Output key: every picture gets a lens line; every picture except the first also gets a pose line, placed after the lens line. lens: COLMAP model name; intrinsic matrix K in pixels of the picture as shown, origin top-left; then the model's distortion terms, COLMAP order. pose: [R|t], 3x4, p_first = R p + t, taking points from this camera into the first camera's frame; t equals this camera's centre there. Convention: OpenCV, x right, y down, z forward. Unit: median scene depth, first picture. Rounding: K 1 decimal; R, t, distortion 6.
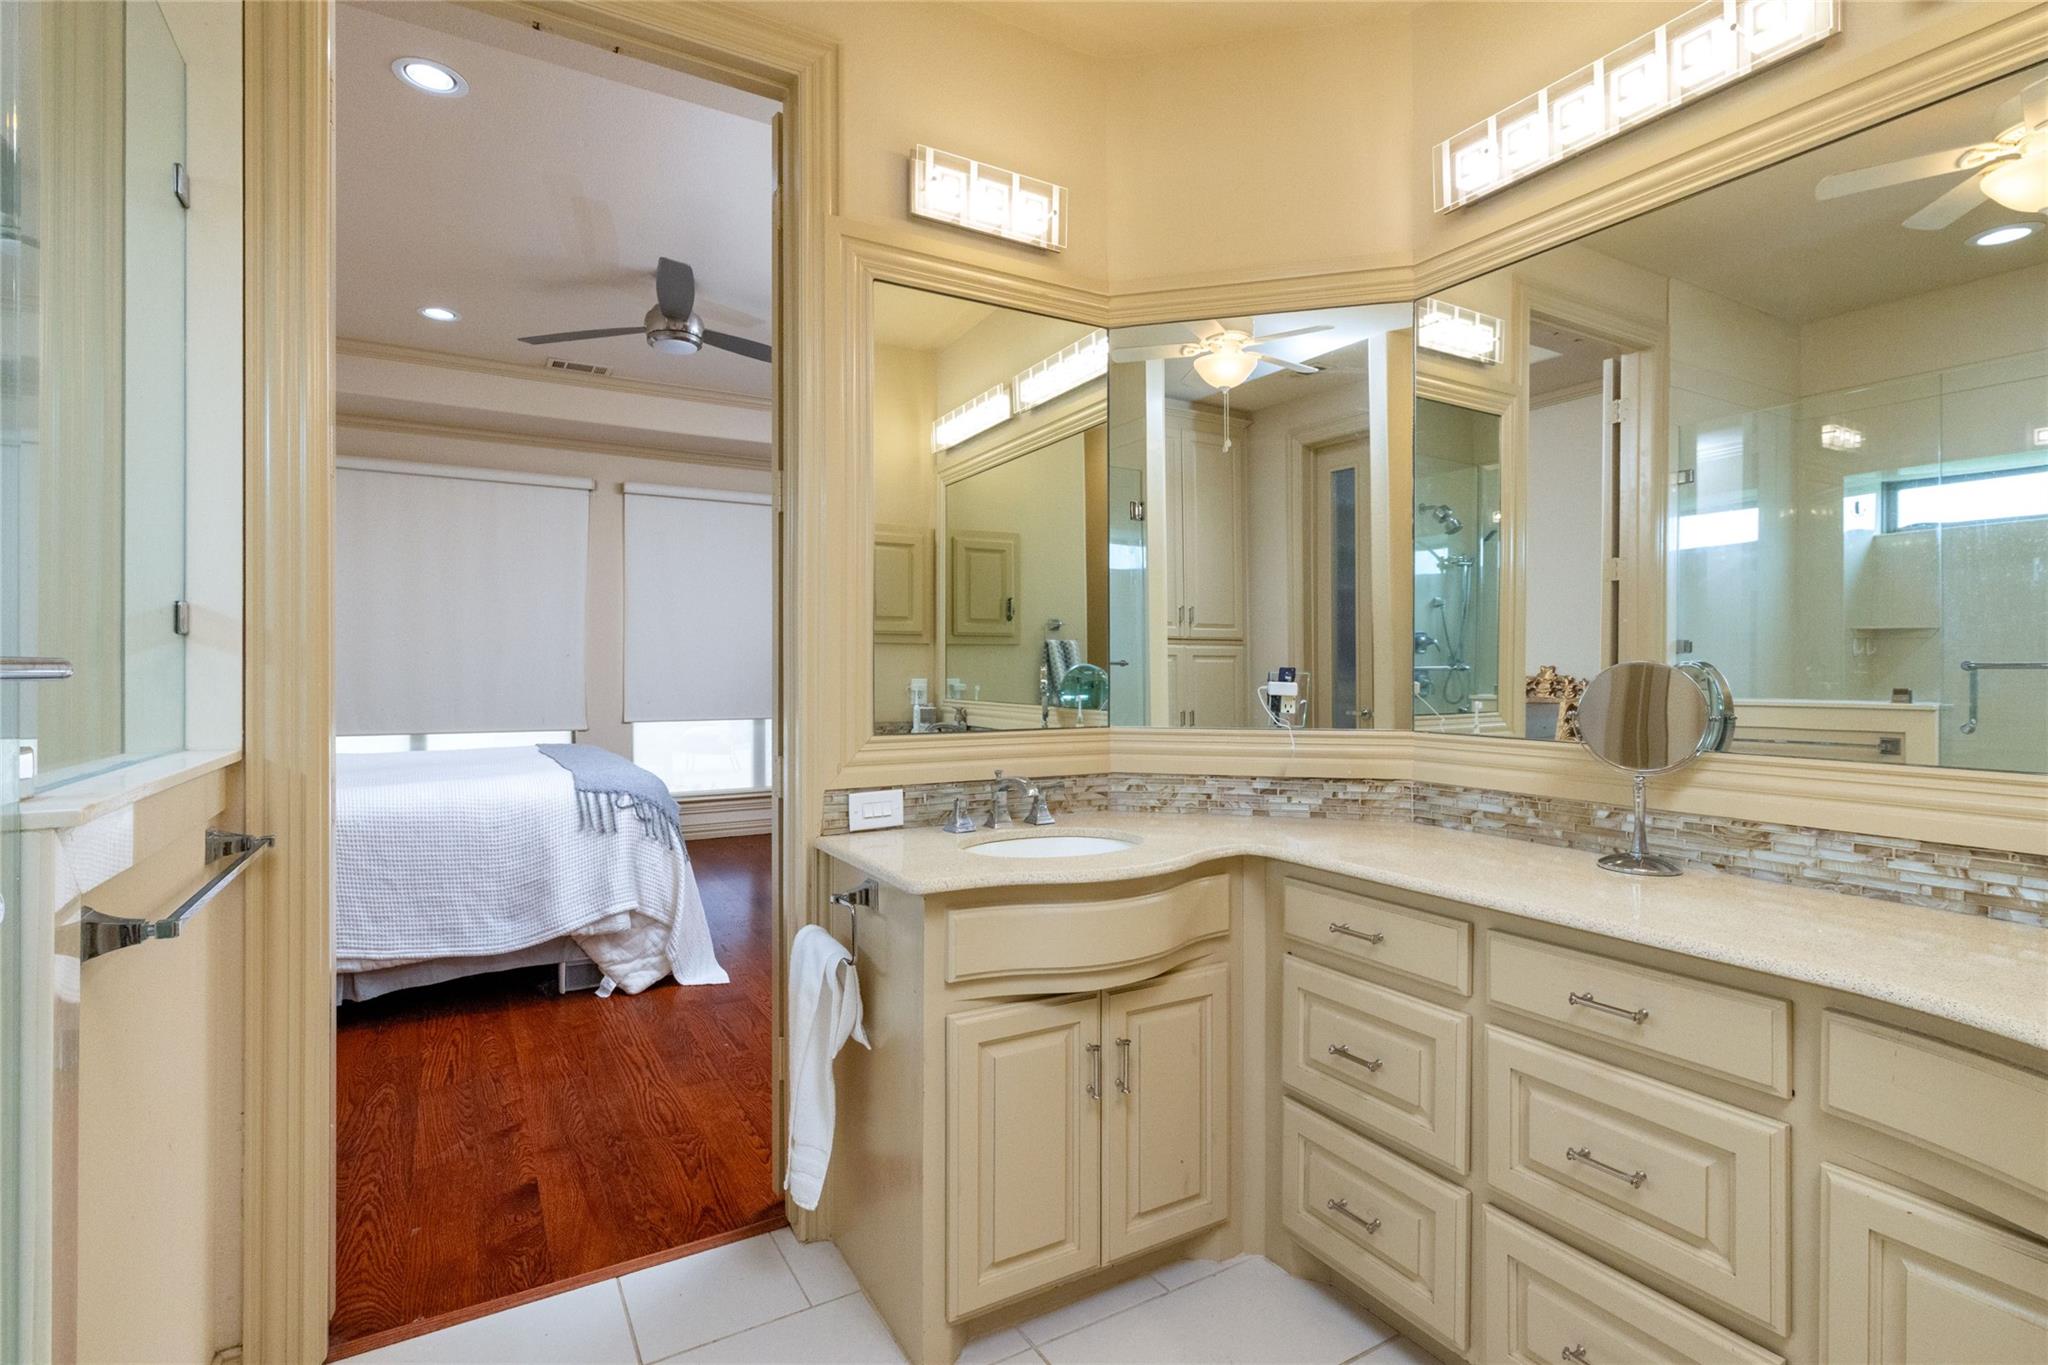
lens RADIAL K [[966.9, 0, 1027.3], [0, 966.9, 667.6], [0, 0, 1]] dist [-0.000192, 0.000703]
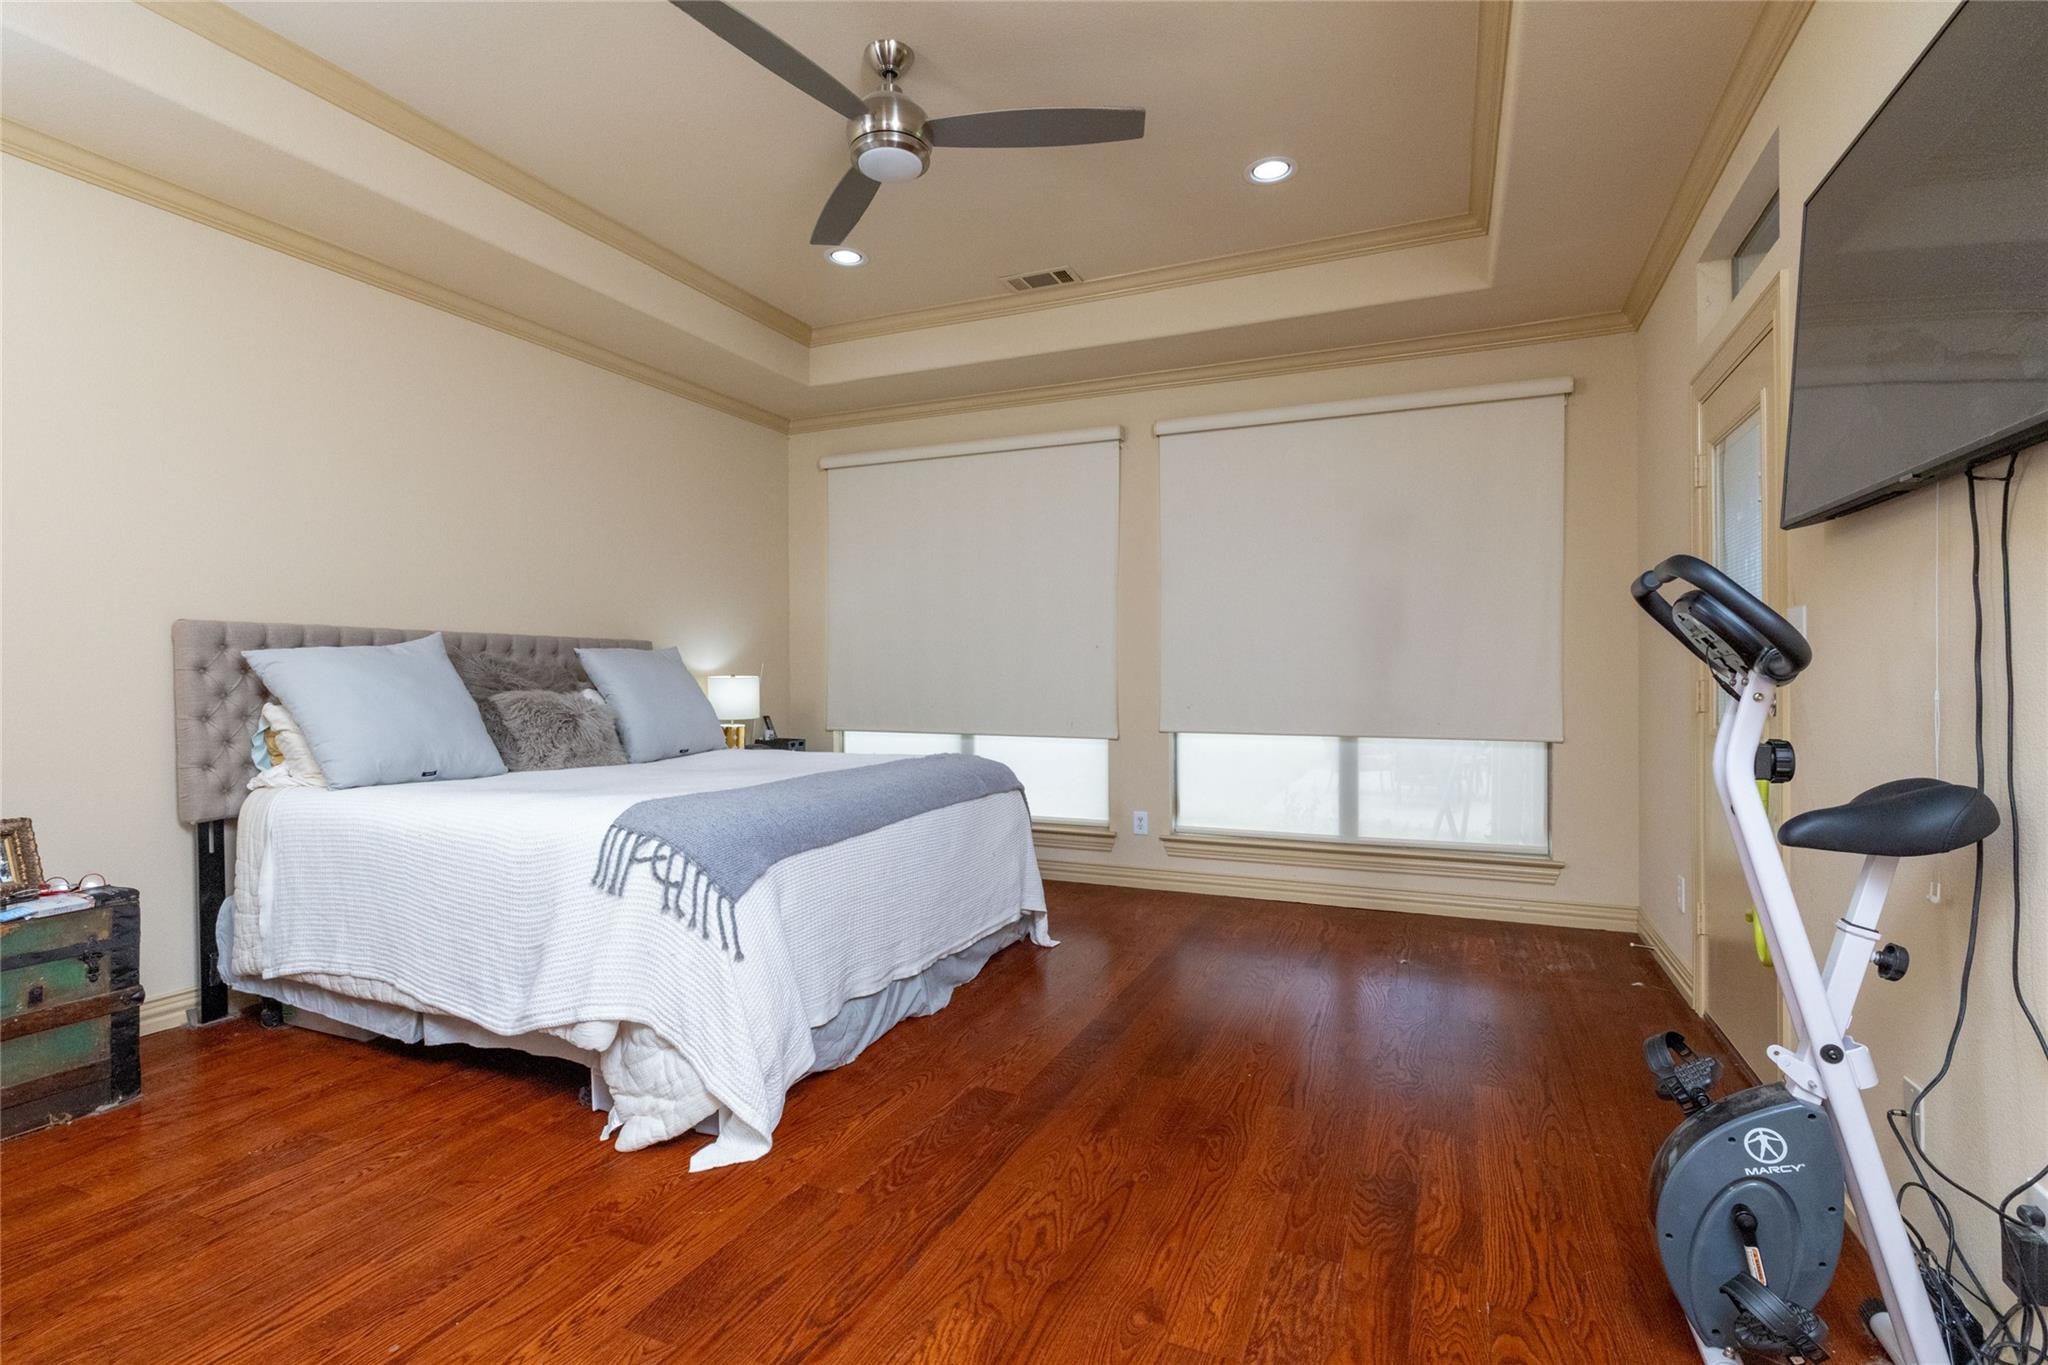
lens RADIAL K [[966.9, 0, 1027.3], [0, 966.9, 667.6], [0, 0, 1]] dist [-0.000192, 0.000703]
pose [[0.586616, -0.007931, -0.809826, 0.276692], [0.003180, 0.999967, -0.007489, 0.019526], [0.809859, 0.001818, 0.586622, 0.830277]]
